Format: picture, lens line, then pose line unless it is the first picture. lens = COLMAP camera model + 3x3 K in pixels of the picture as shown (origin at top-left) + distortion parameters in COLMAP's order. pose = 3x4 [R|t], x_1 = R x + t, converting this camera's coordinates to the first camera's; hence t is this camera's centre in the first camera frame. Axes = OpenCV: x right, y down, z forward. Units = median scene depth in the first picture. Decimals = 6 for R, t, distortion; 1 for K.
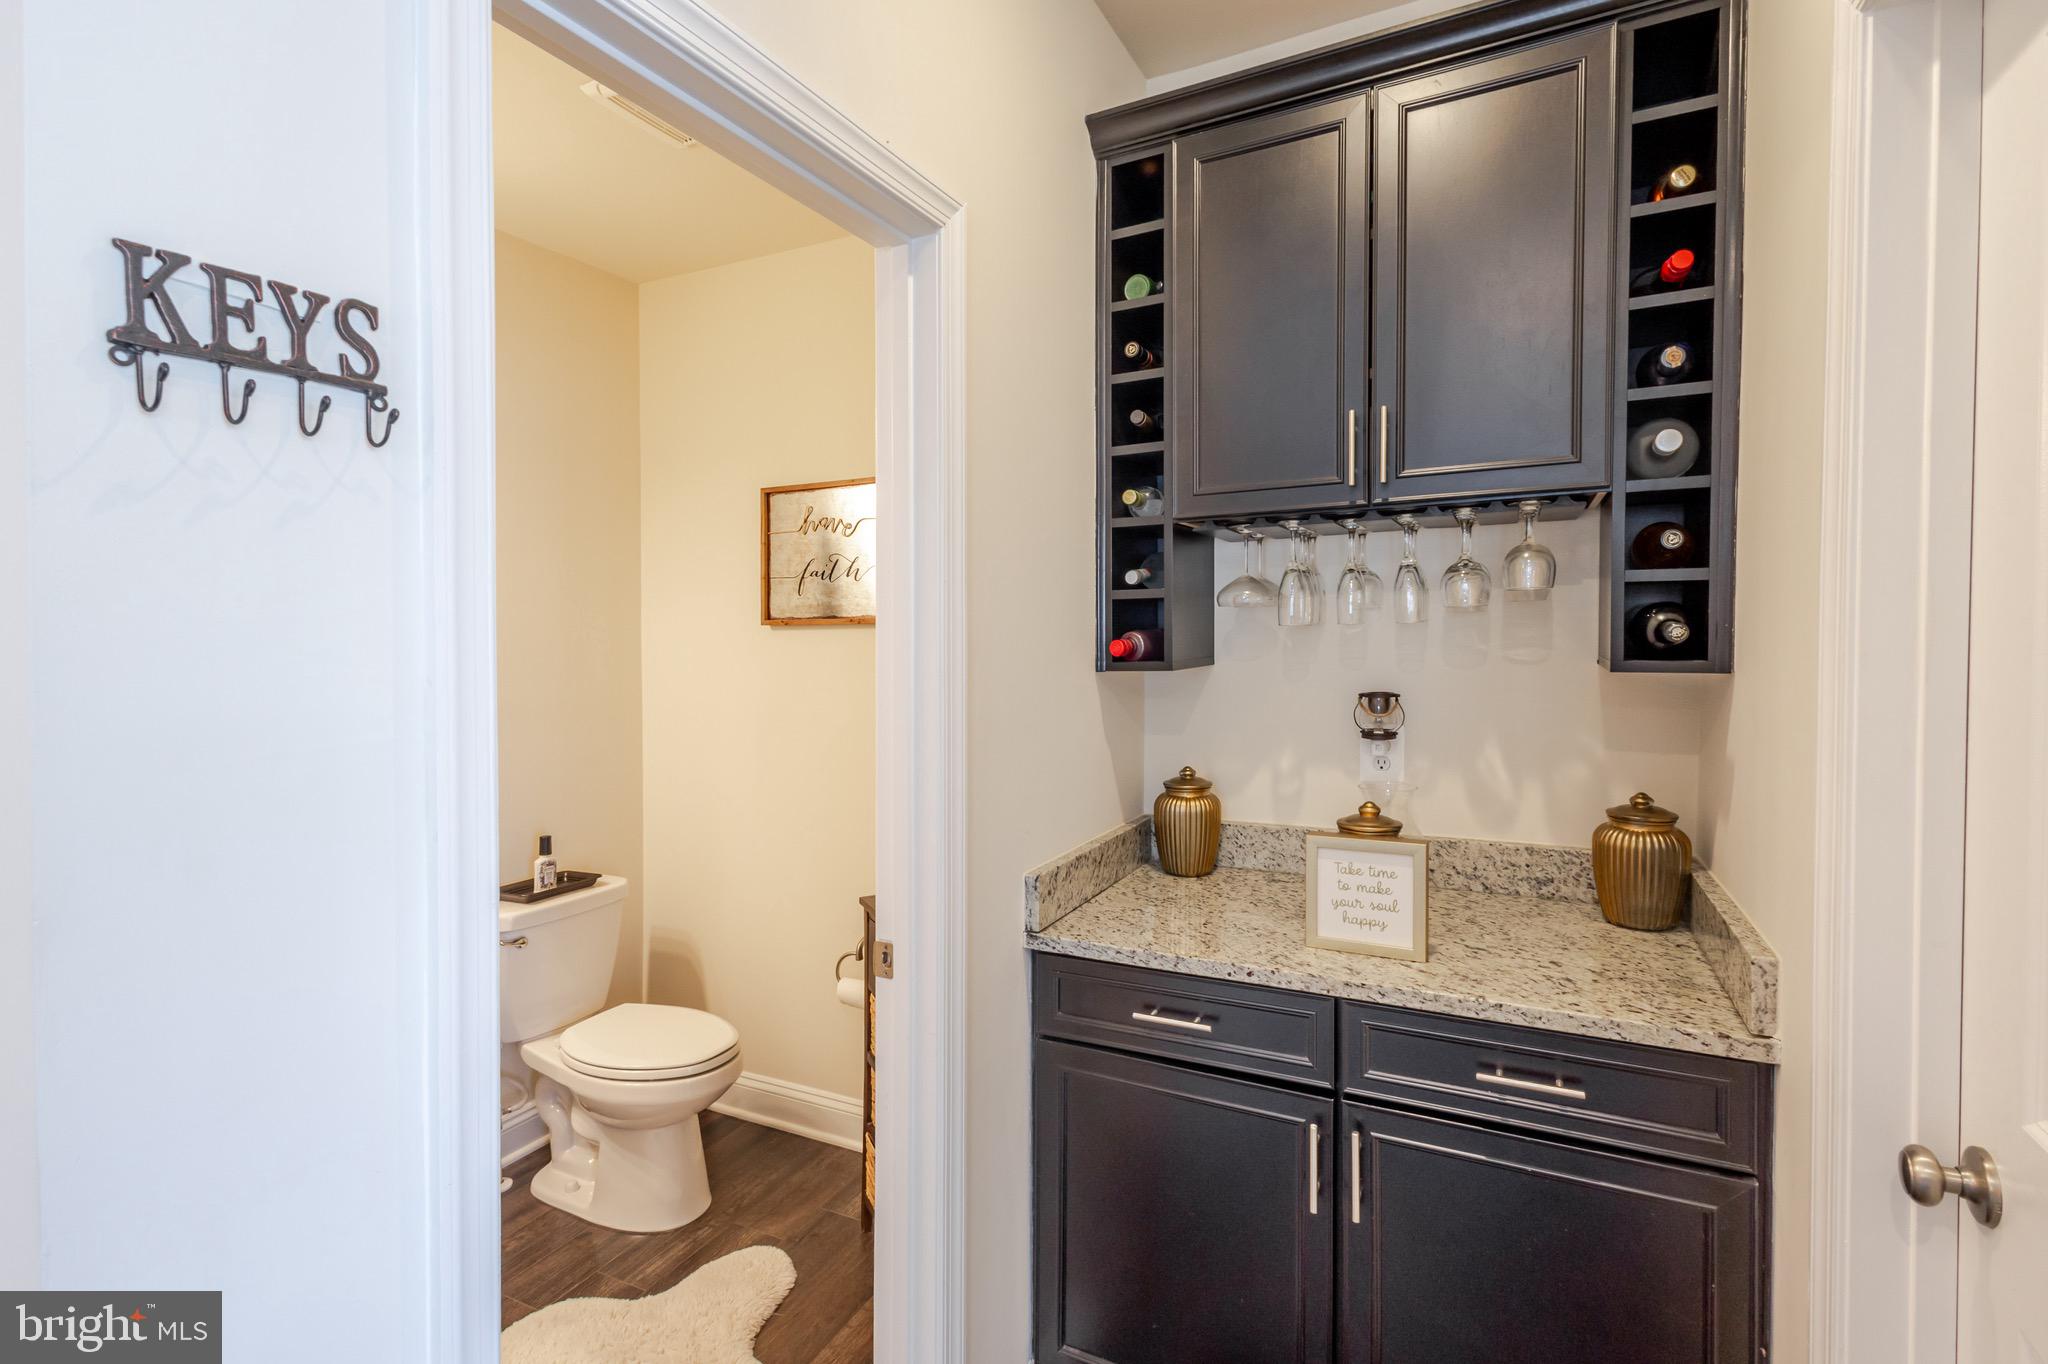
lens RADIAL K [[958.6, 0, 1023.0], [0, 958.6, 626.2], [0, 0, 1]] dist [0.002771, 0.000999]
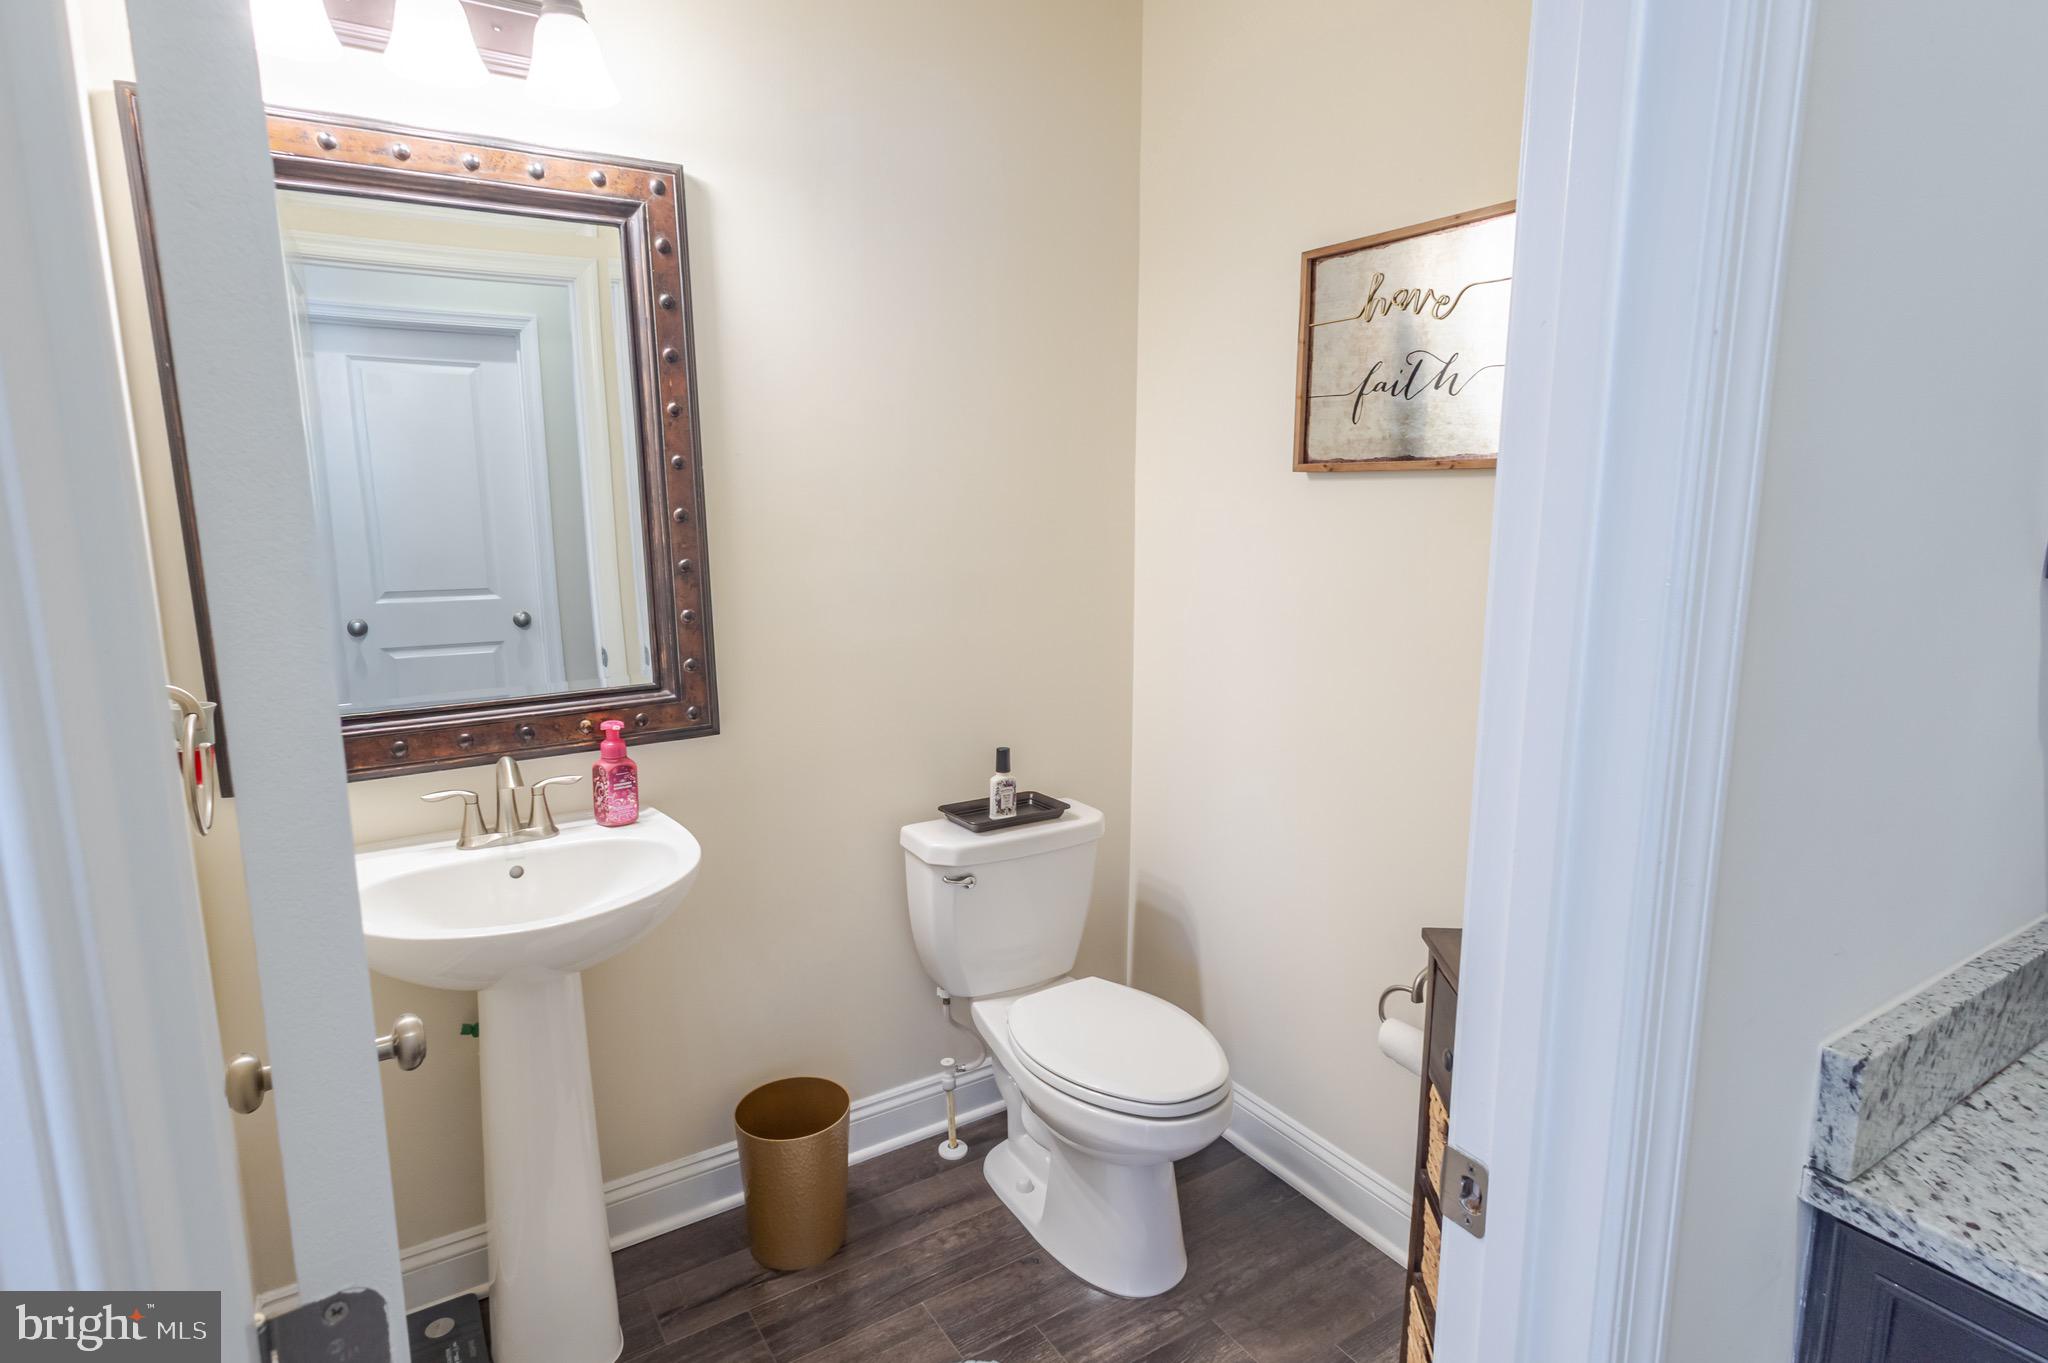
lens RADIAL K [[1095.3, 0, 1028.2], [0, 1095.3, 655.7], [0, 0, 1]] dist [0.011888, 0.000474]
pose [[0.862549, 0.085733, -0.498657, -0.048159], [-0.005695, 0.987123, 0.159864, 0.004766], [0.505941, -0.135051, 0.851930, 0.271312]]
